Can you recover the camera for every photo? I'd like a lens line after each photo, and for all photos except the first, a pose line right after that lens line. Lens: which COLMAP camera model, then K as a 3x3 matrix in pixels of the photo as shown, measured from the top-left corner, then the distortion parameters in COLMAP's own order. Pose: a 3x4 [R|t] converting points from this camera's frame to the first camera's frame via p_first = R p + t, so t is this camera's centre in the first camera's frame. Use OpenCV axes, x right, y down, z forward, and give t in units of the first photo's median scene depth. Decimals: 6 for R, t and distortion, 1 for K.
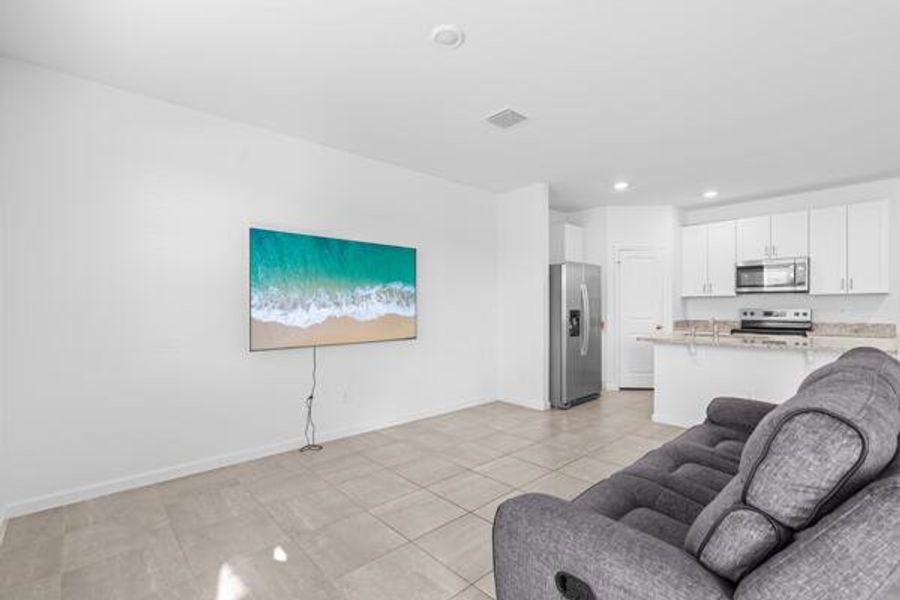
lens RADIAL K [[409.5, 0, 450.4], [0, 409.5, 300.8], [0, 0, 1]] dist [-0.005654, 0.001575]
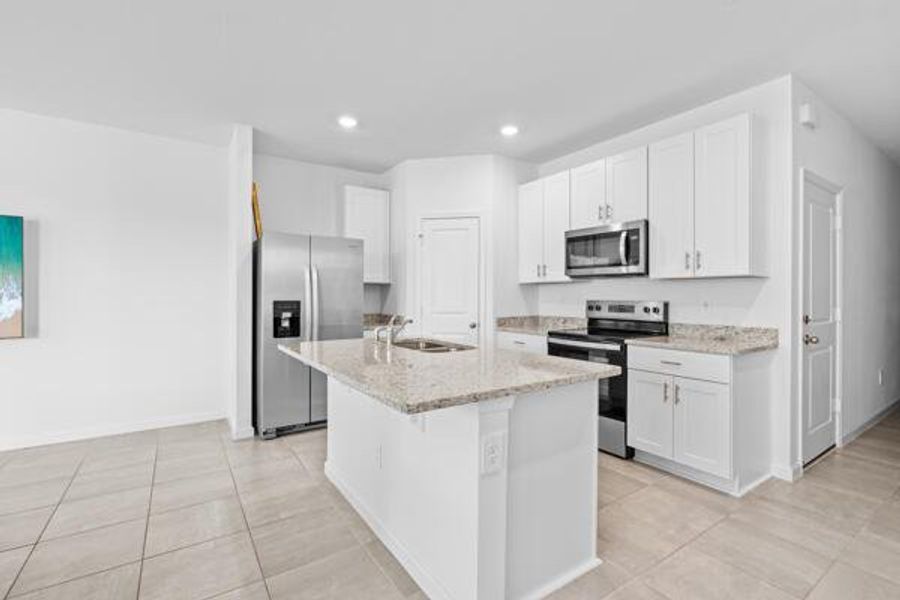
lens RADIAL K [[409.5, 0, 450.6], [0, 409.5, 295.1], [0, 0, 1]] dist [-0.005654, 0.001575]
pose [[0.987471, 0.003664, -0.157758, 0.868366], [-0.001266, 0.999882, 0.015295, -0.000023], [0.157795, -0.014903, 0.987359, 0.423250]]
